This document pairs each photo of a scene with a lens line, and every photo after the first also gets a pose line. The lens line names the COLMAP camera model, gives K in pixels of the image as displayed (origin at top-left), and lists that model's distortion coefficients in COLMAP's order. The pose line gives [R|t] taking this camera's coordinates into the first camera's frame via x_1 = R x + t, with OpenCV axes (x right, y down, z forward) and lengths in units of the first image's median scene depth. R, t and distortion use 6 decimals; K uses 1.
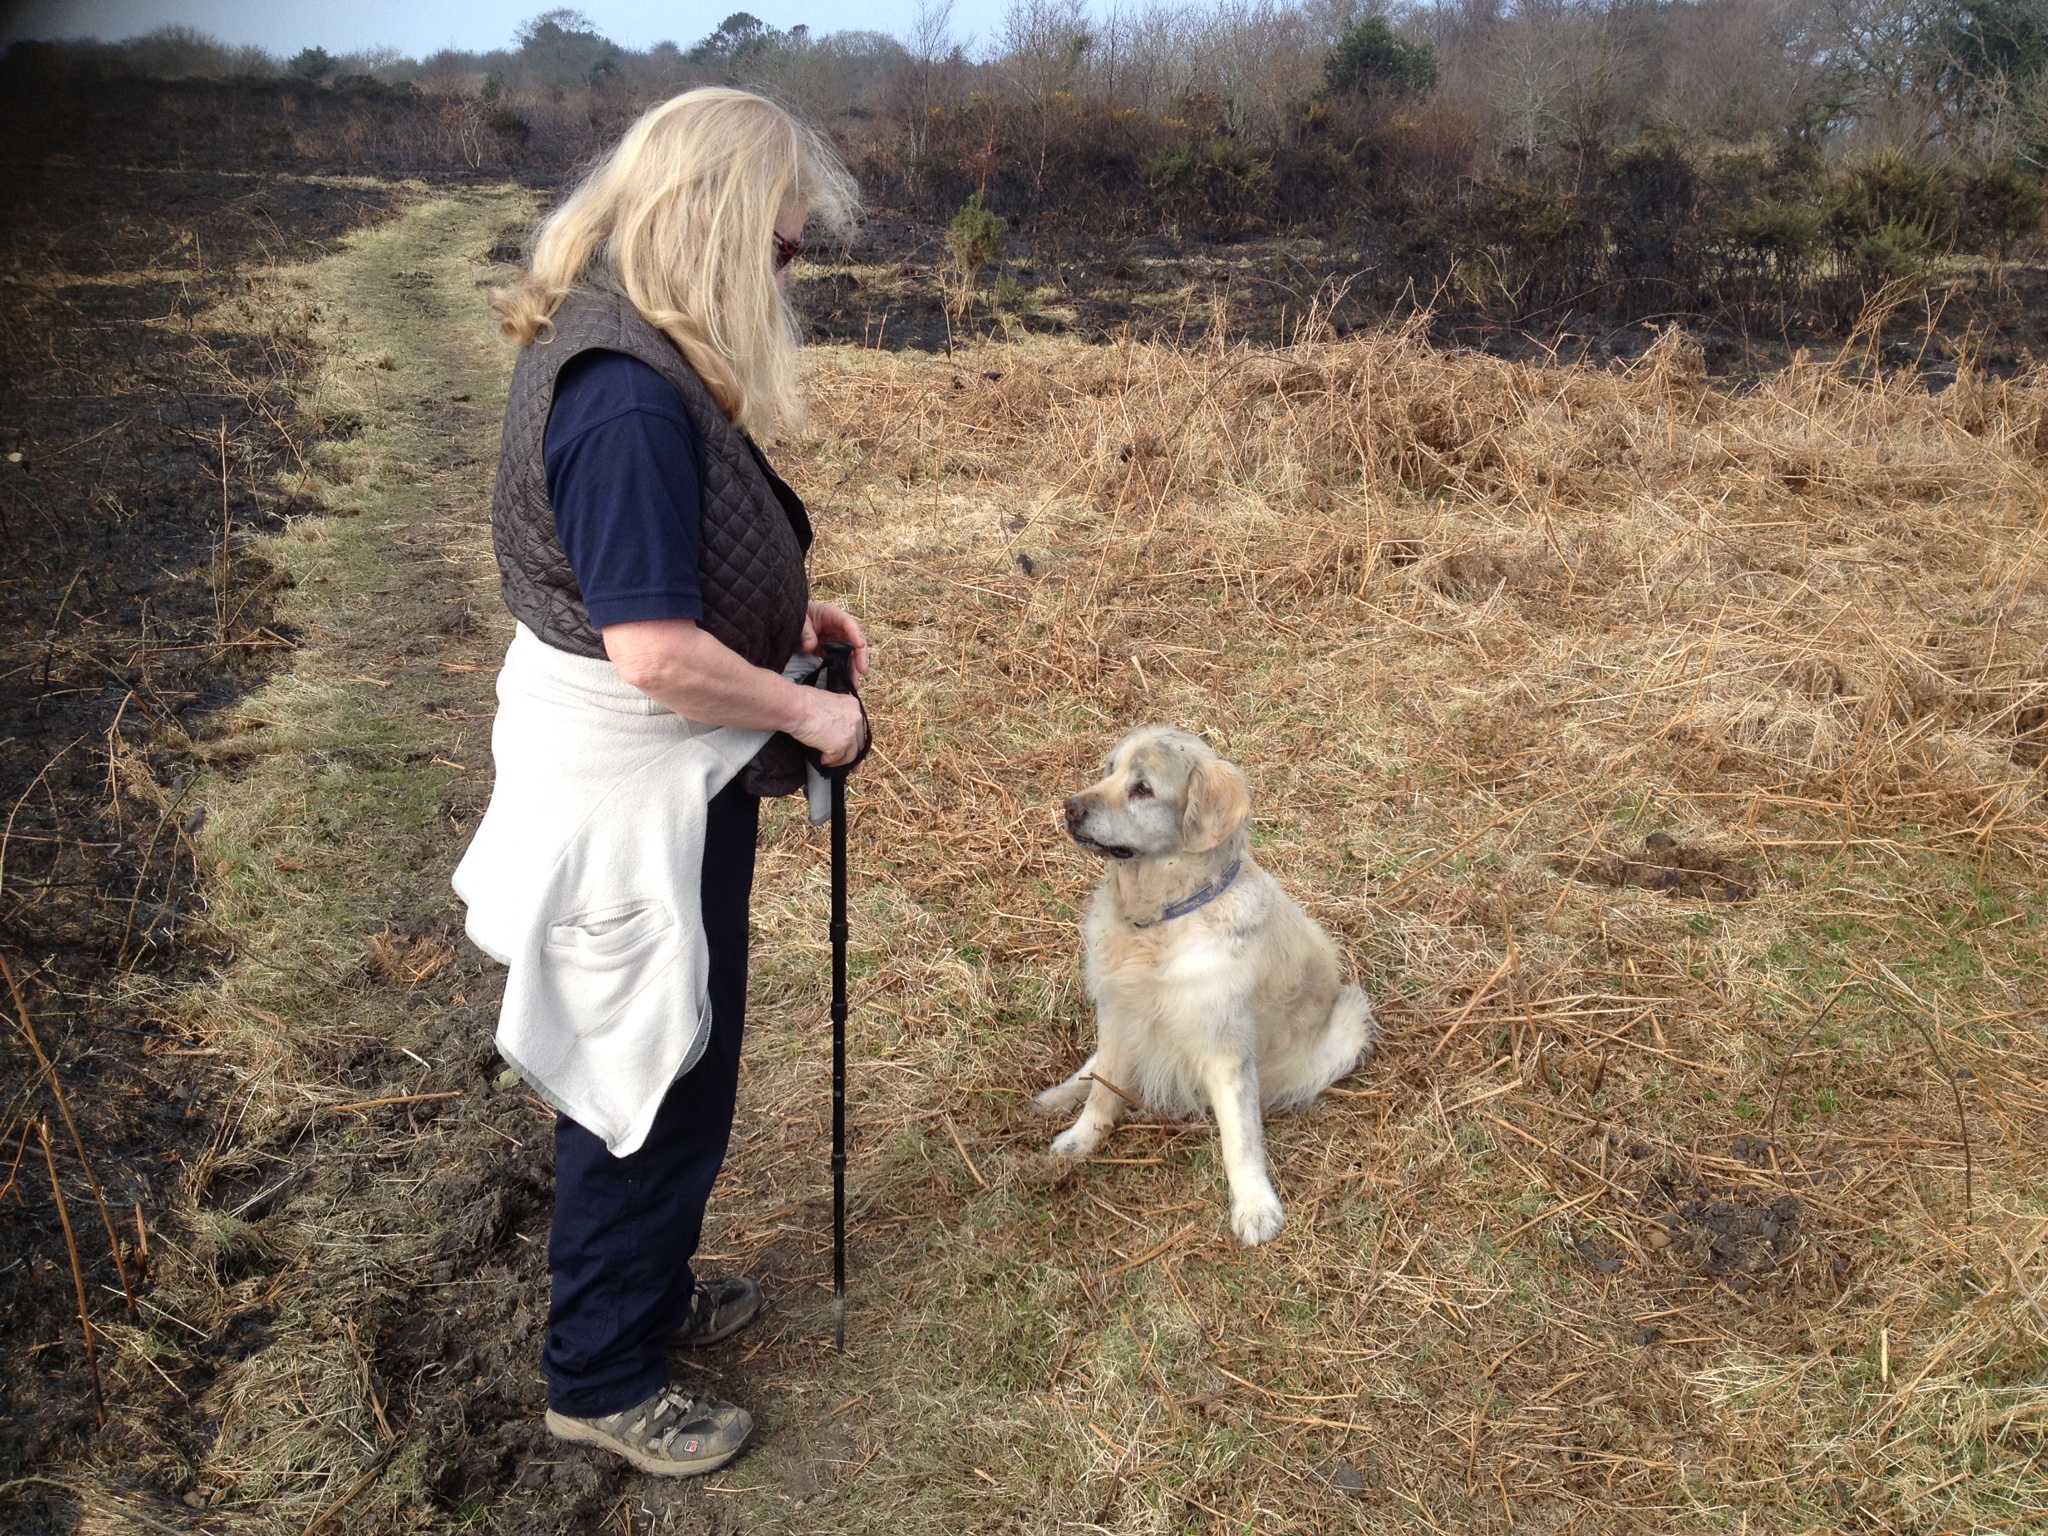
lens RADIAL K [[1891.6, 0, 1024.0], [0, 1891.6, 768.0], [0, 0, 1]] dist [0.154532, -0.318889]
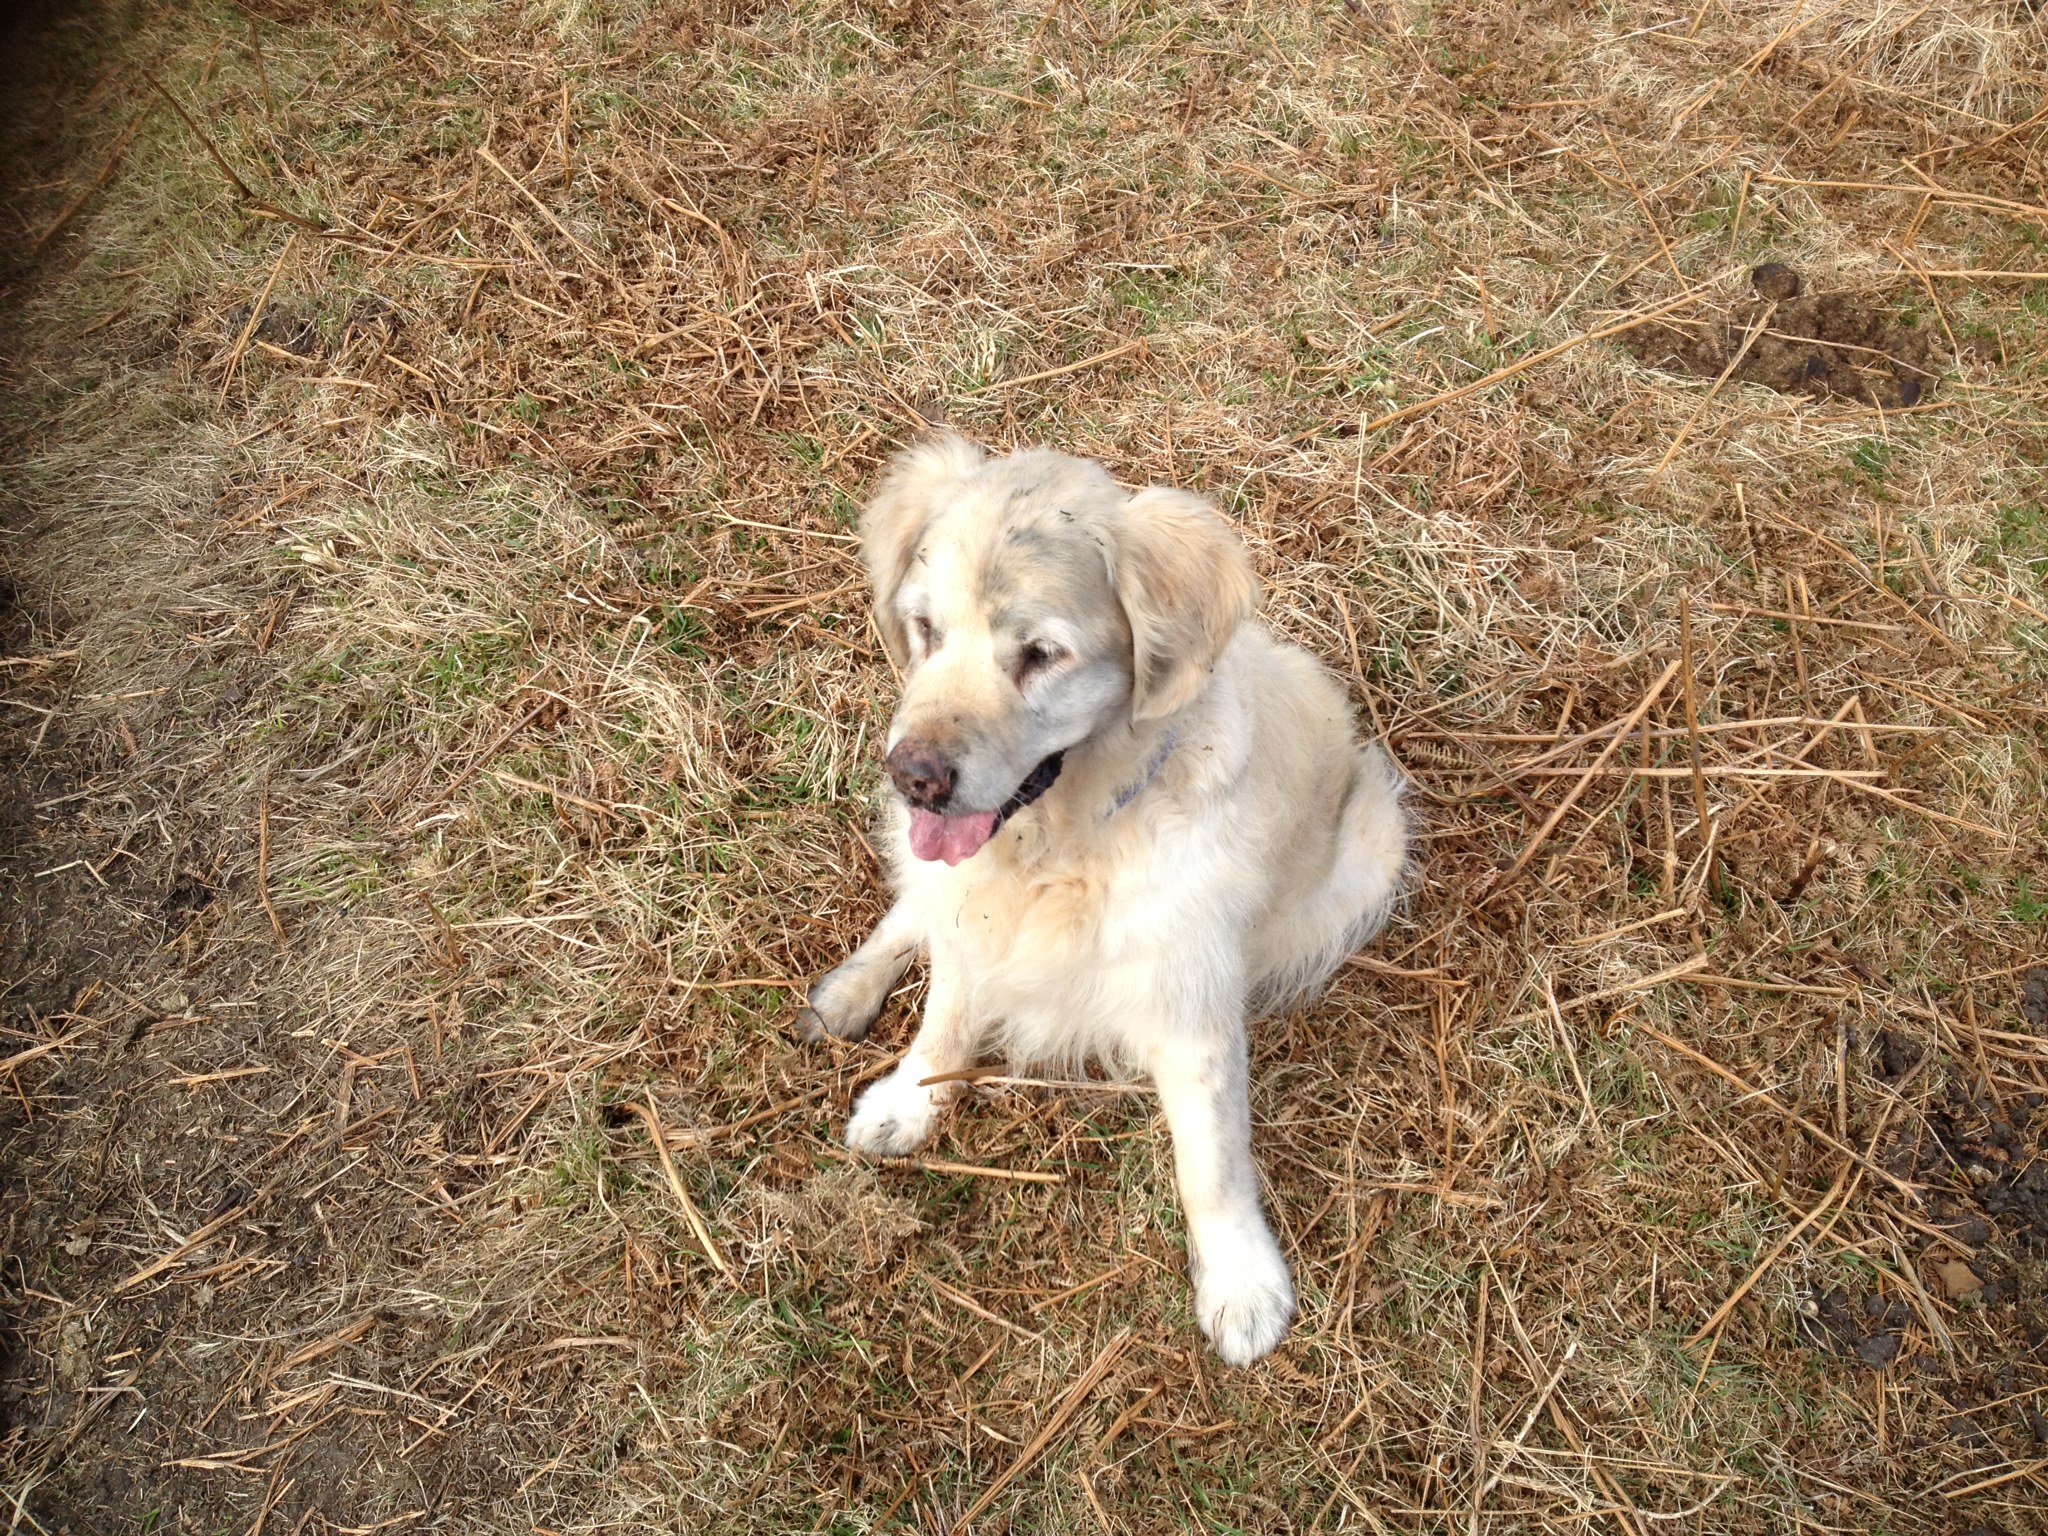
lens RADIAL K [[1891.6, 0, 1024.0], [0, 1891.6, 768.0], [0, 0, 1]] dist [0.154532, -0.318889]
pose [[0.992705, -0.072291, 0.096495, 0.014667], [0.026258, 0.910734, 0.412159, -0.091993], [-0.117677, -0.406618, 0.905988, 0.435477]]
